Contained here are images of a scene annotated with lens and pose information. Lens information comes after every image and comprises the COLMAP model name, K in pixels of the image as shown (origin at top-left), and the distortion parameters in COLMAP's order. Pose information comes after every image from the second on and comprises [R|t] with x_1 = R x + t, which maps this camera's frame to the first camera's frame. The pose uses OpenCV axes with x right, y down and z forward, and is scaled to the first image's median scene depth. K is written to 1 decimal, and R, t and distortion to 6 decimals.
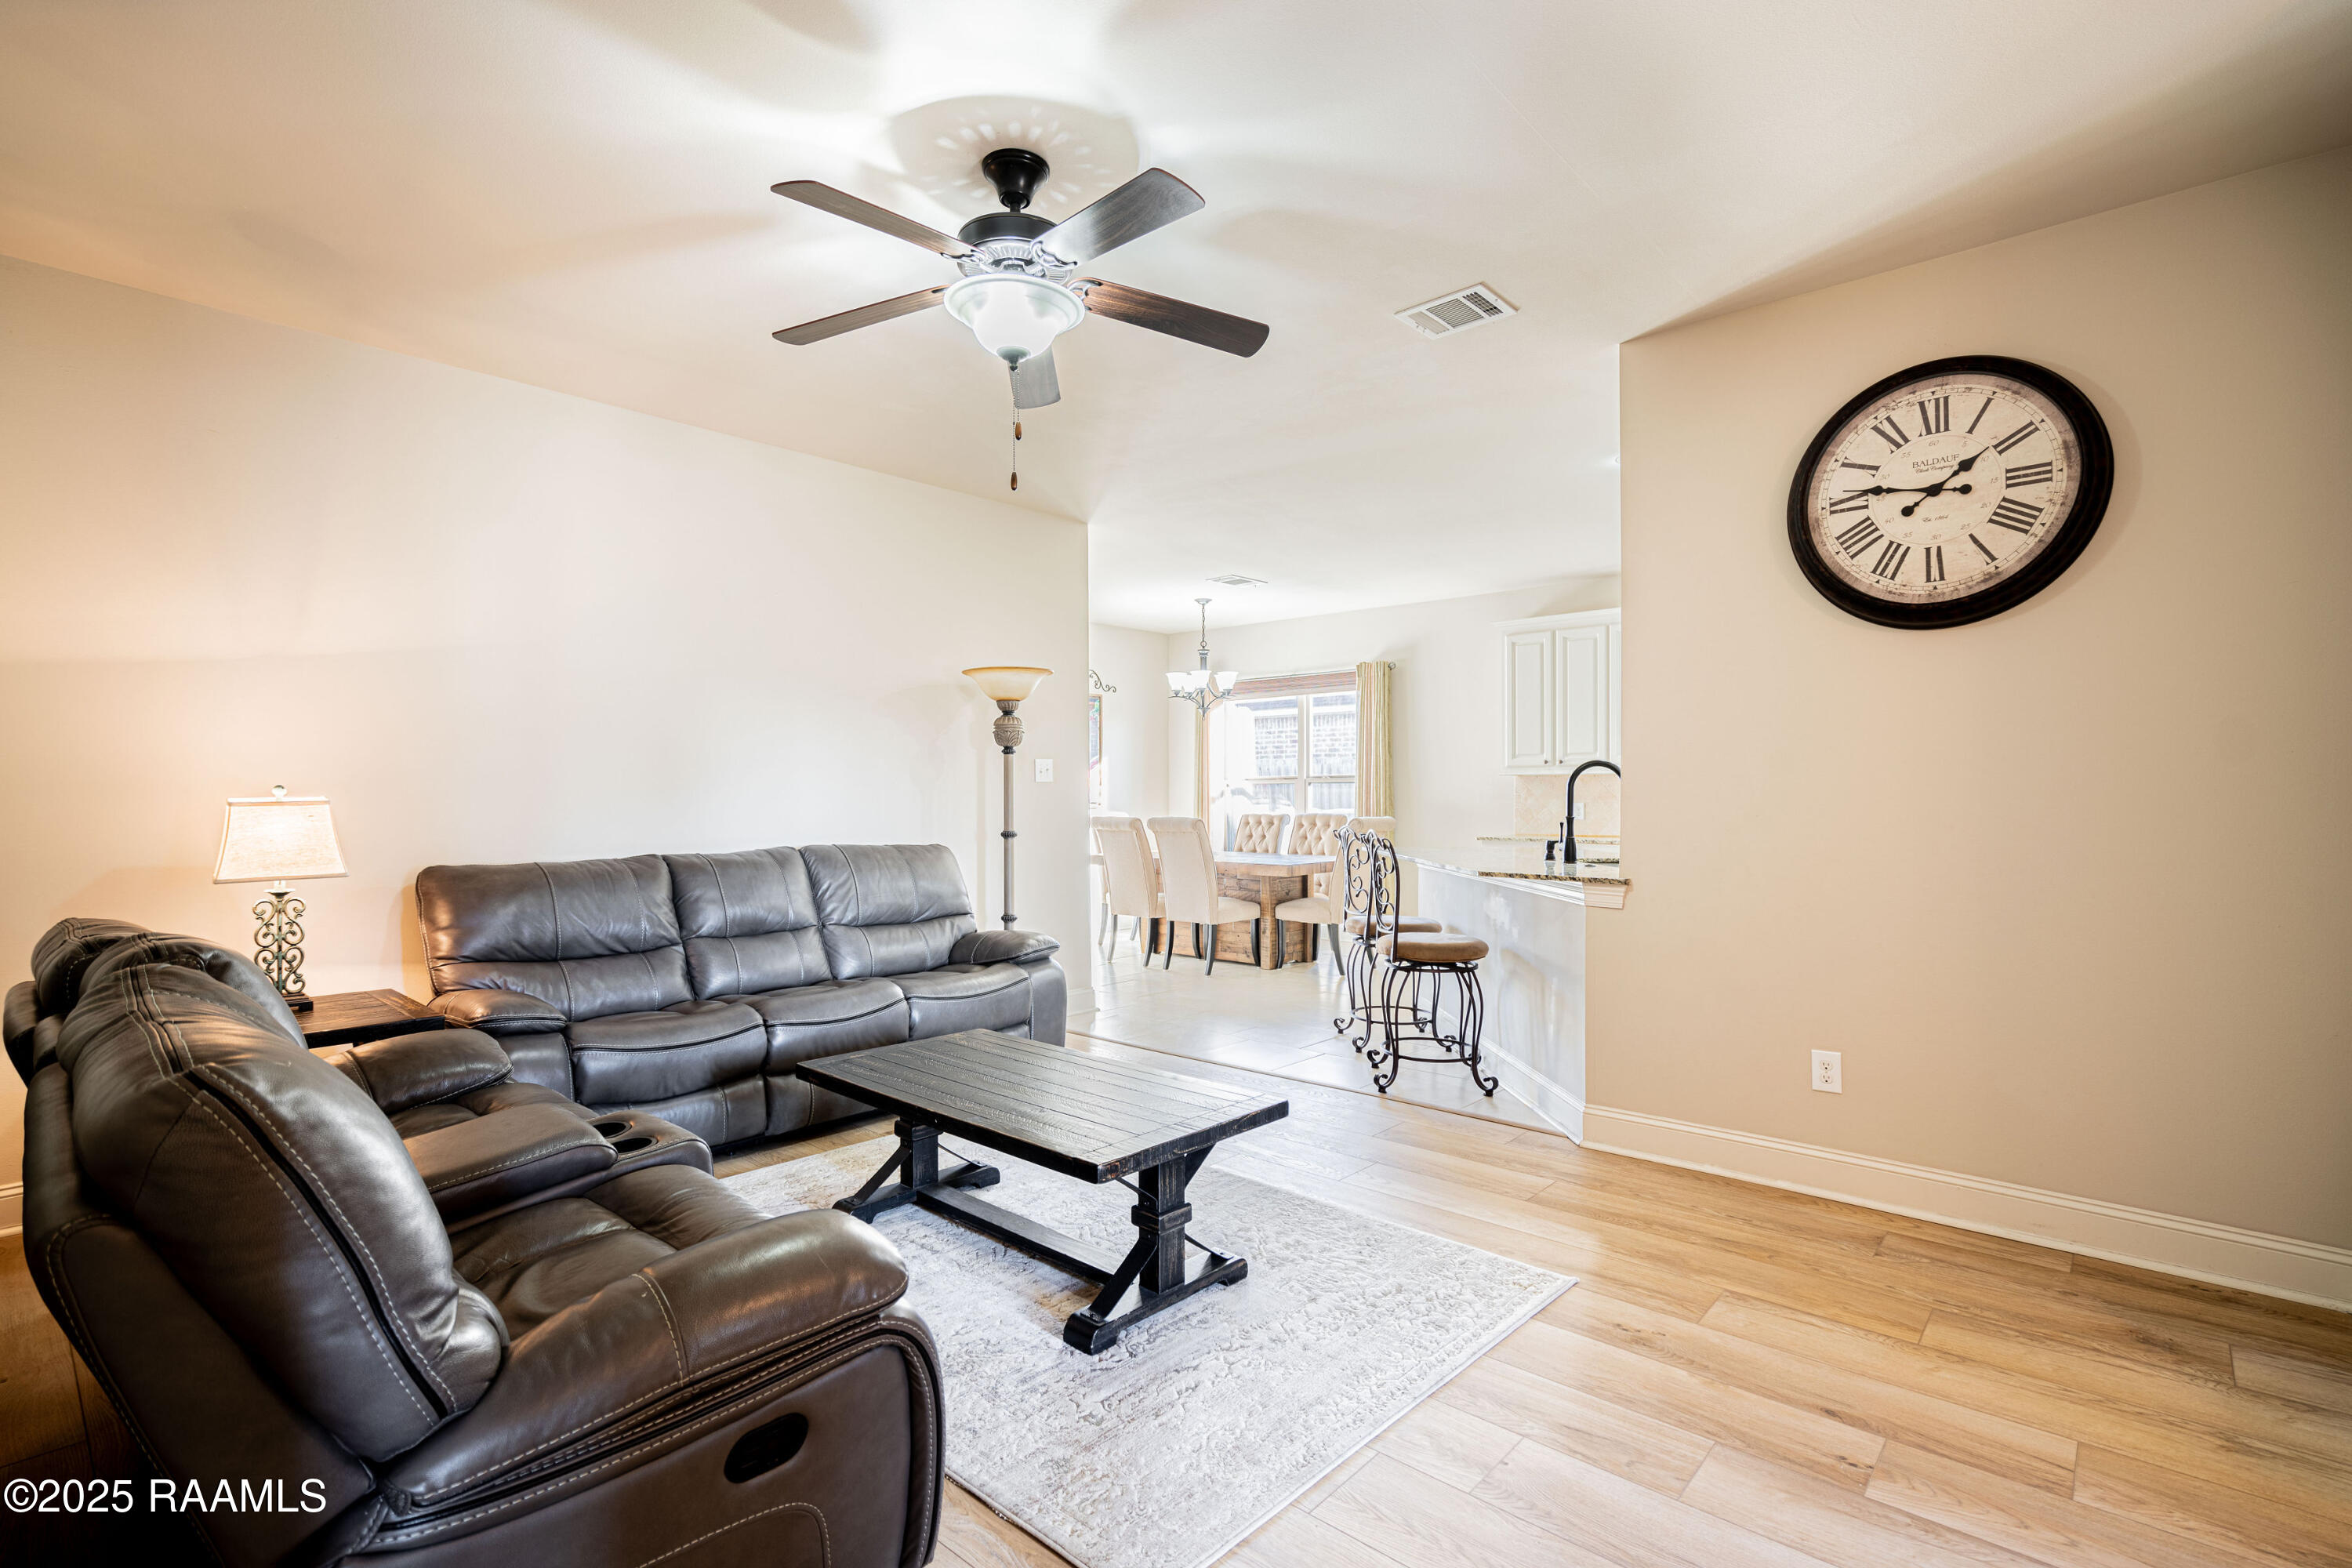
lens RADIAL K [[1069.2, 0, 1164.7], [0, 1069.2, 787.9], [0, 0, 1]] dist [-0.001520, 0.000157]
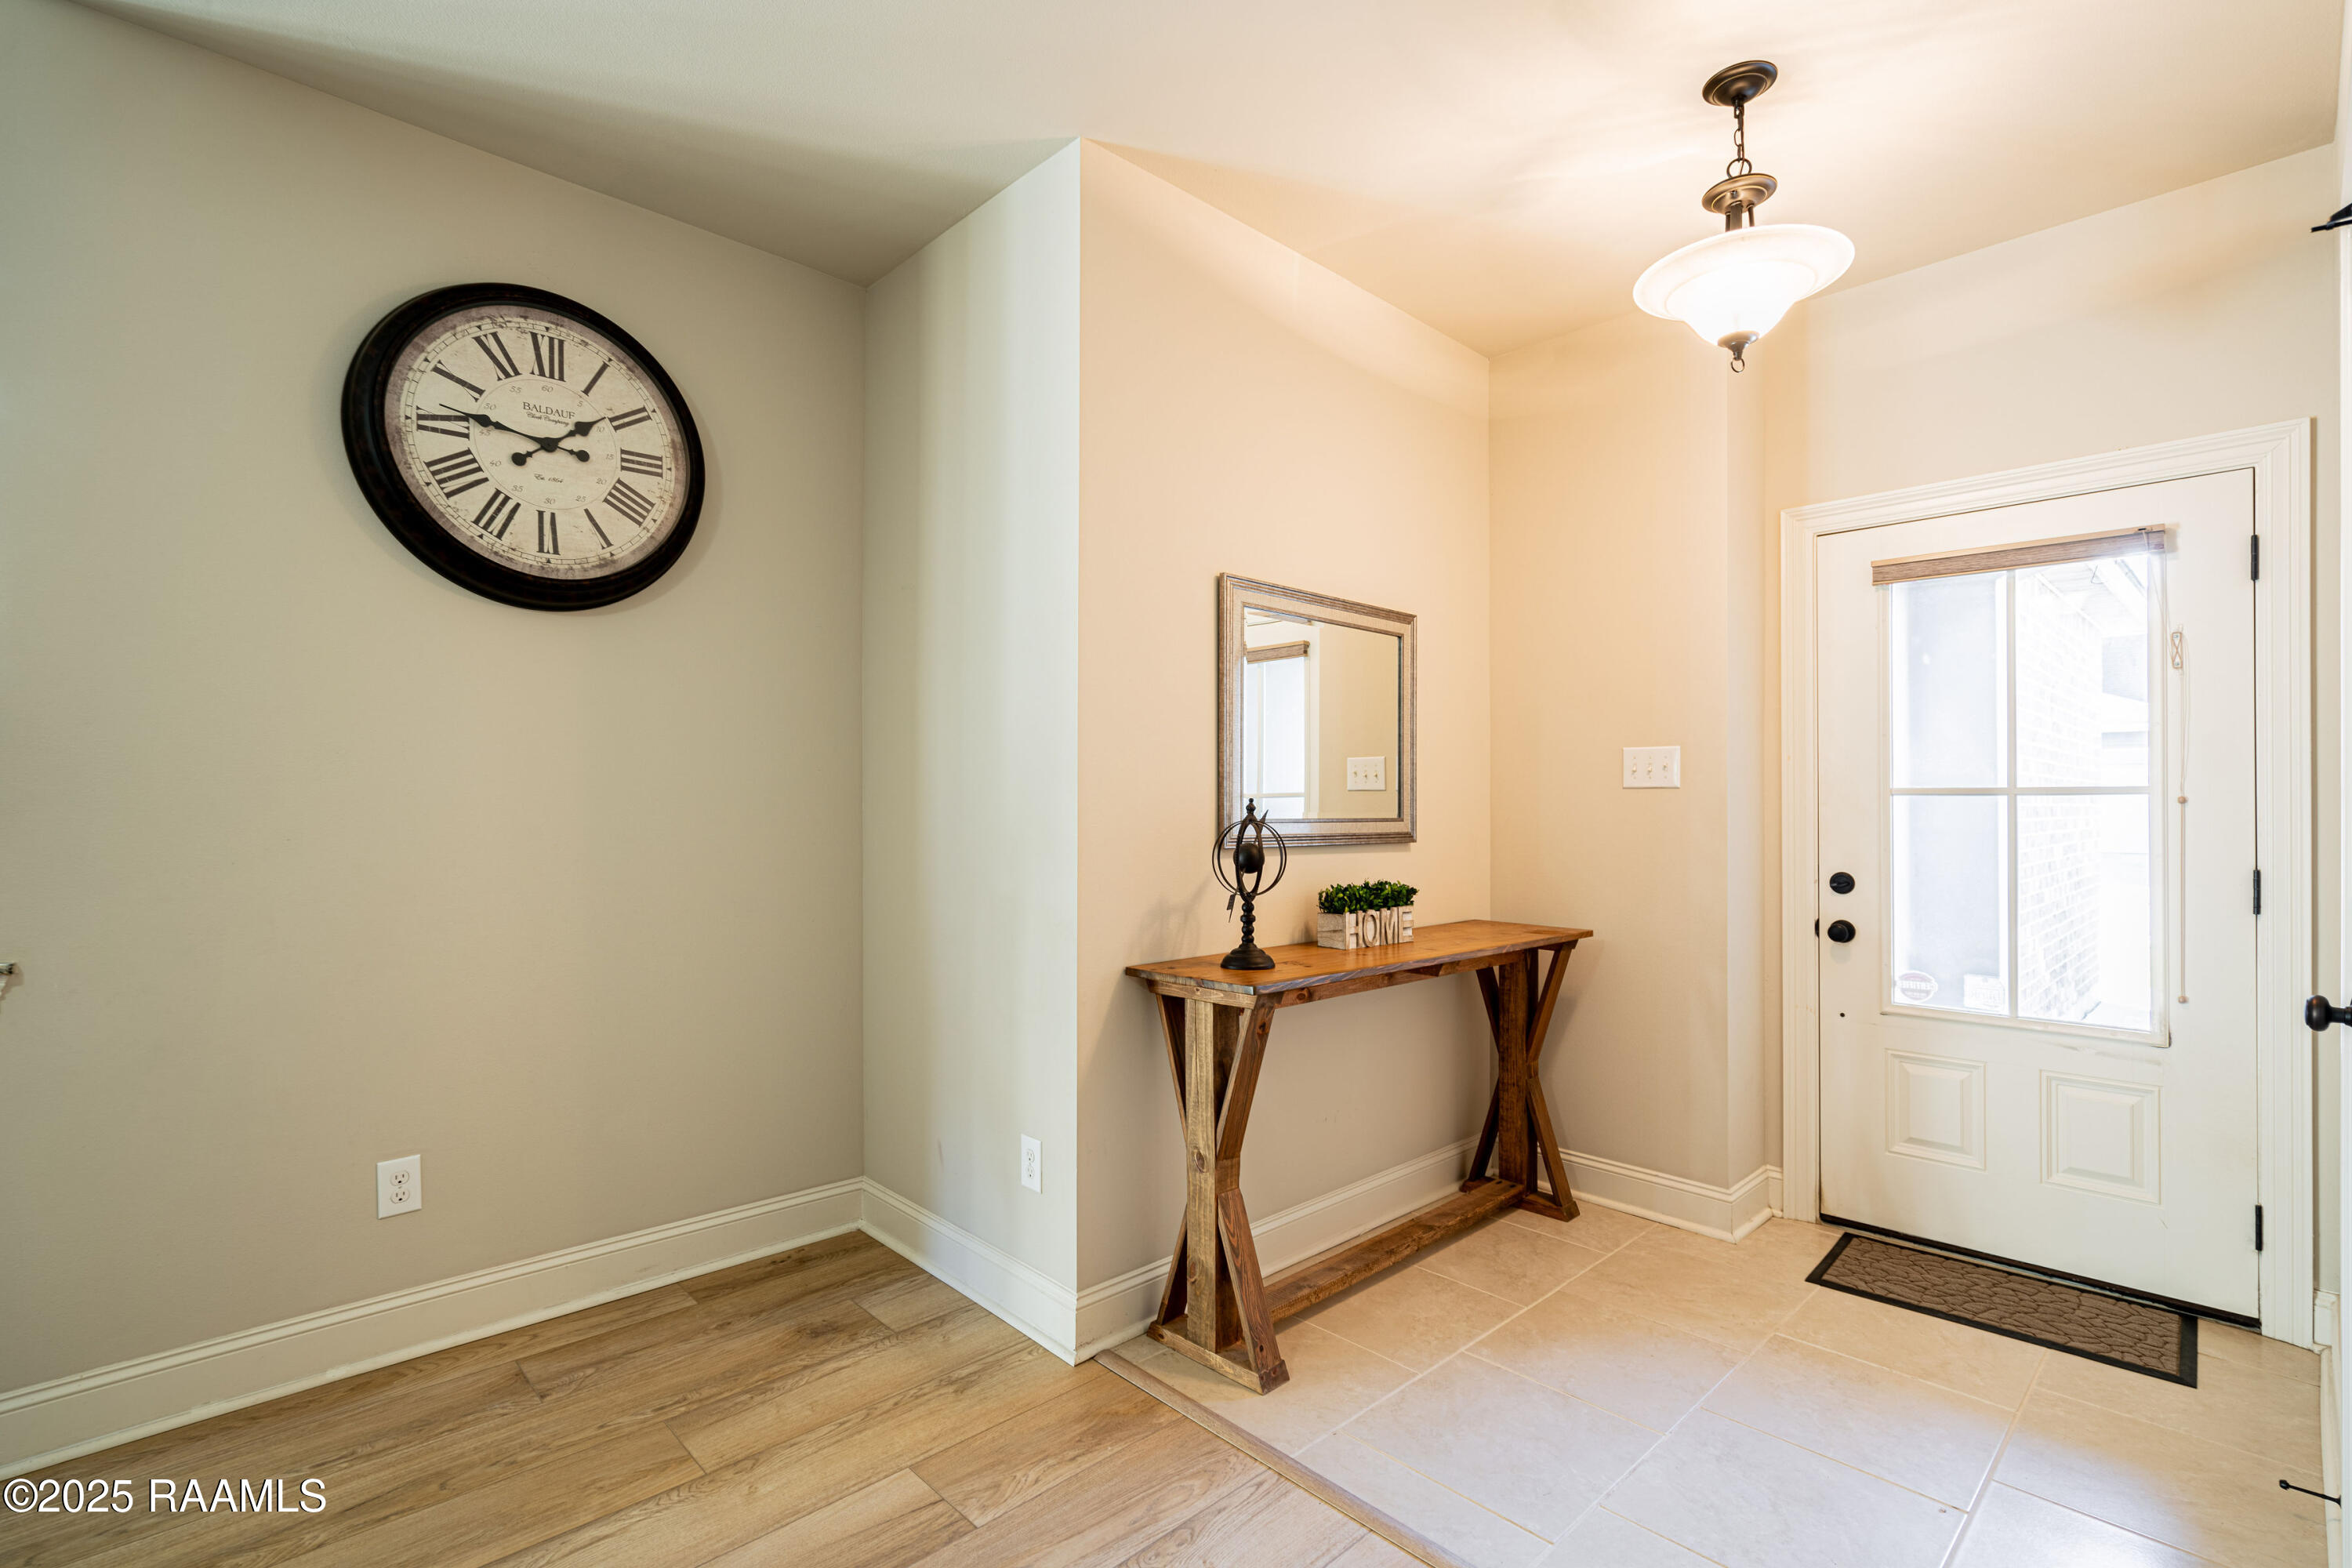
lens RADIAL K [[1069.2, 0, 1164.7], [0, 1069.2, 787.9], [0, 0, 1]] dist [-0.001520, 0.000157]
pose [[0.078834, 0.011850, 0.996817, -0.076095], [-0.008834, 0.999898, -0.011188, -0.003830], [-0.996849, -0.007924, 0.078931, 0.450933]]
